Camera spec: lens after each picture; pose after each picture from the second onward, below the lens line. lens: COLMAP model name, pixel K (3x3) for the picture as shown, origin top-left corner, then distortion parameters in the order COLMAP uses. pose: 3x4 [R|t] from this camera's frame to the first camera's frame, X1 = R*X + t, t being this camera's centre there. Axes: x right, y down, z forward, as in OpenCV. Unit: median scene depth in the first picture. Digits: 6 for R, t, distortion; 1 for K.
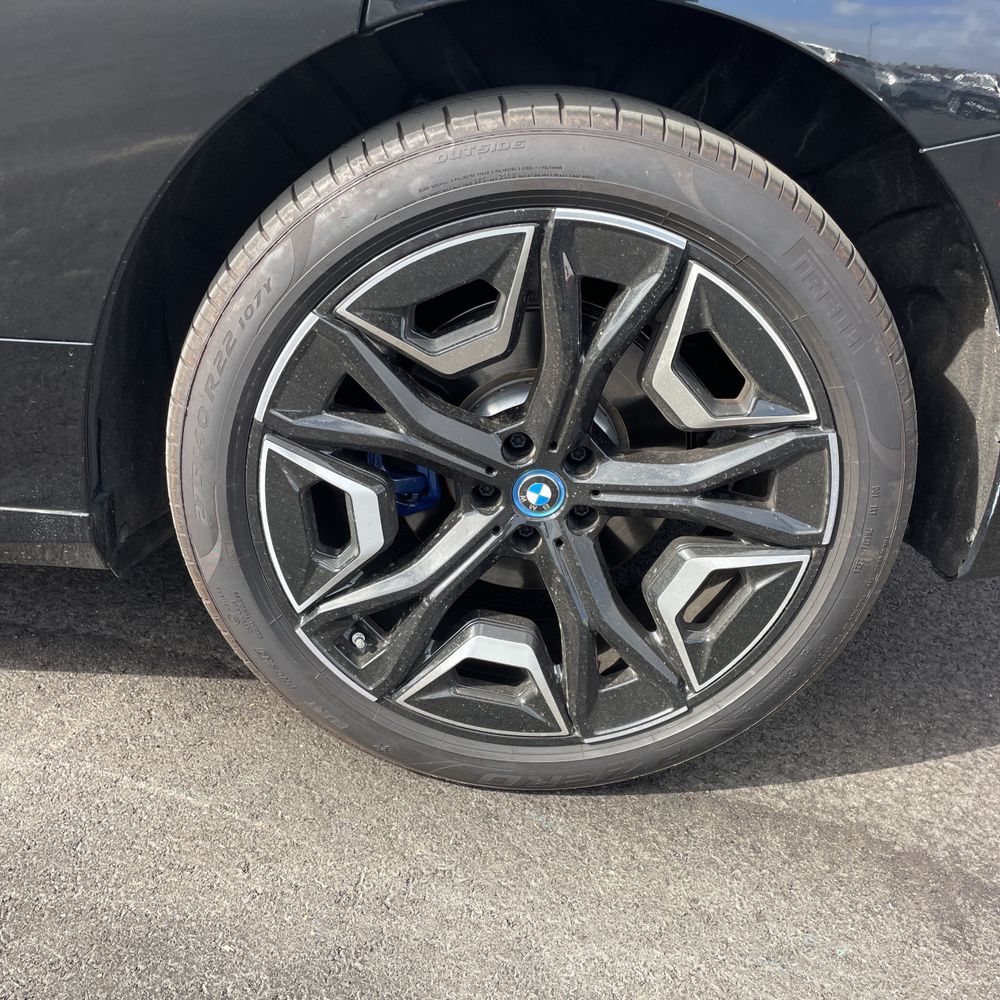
lens RADIAL K [[1019.2, 0, 498.3], [0, 1019.2, 492.3], [0, 0, 1]] dist [0.026662, 0.000000]
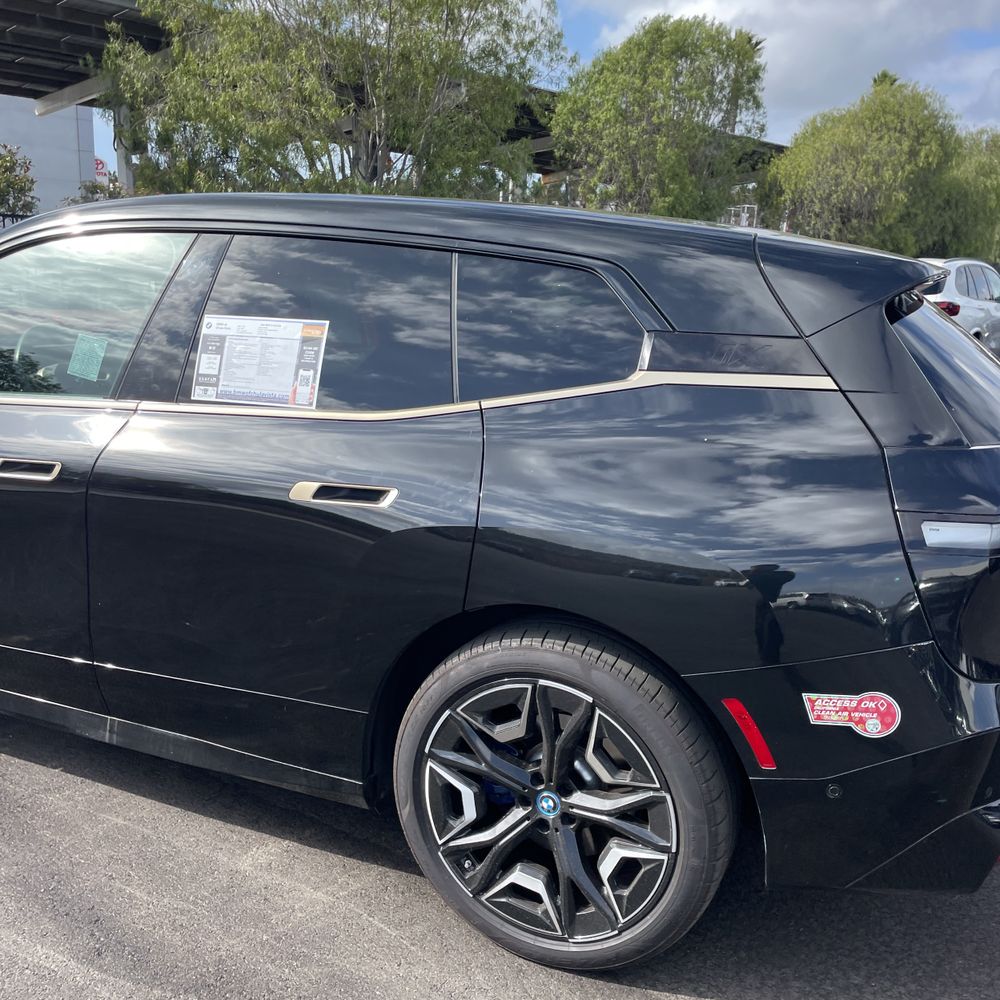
lens RADIAL K [[1019.2, 0, 496.8], [0, 1019.2, 509.3], [0, 0, 1]] dist [0.026662, 0.000000]
pose [[0.906224, 0.030111, -0.421725, 0.803285], [-0.132784, 0.967261, -0.216272, -0.114744], [0.401406, 0.251990, 0.880554, -1.028446]]
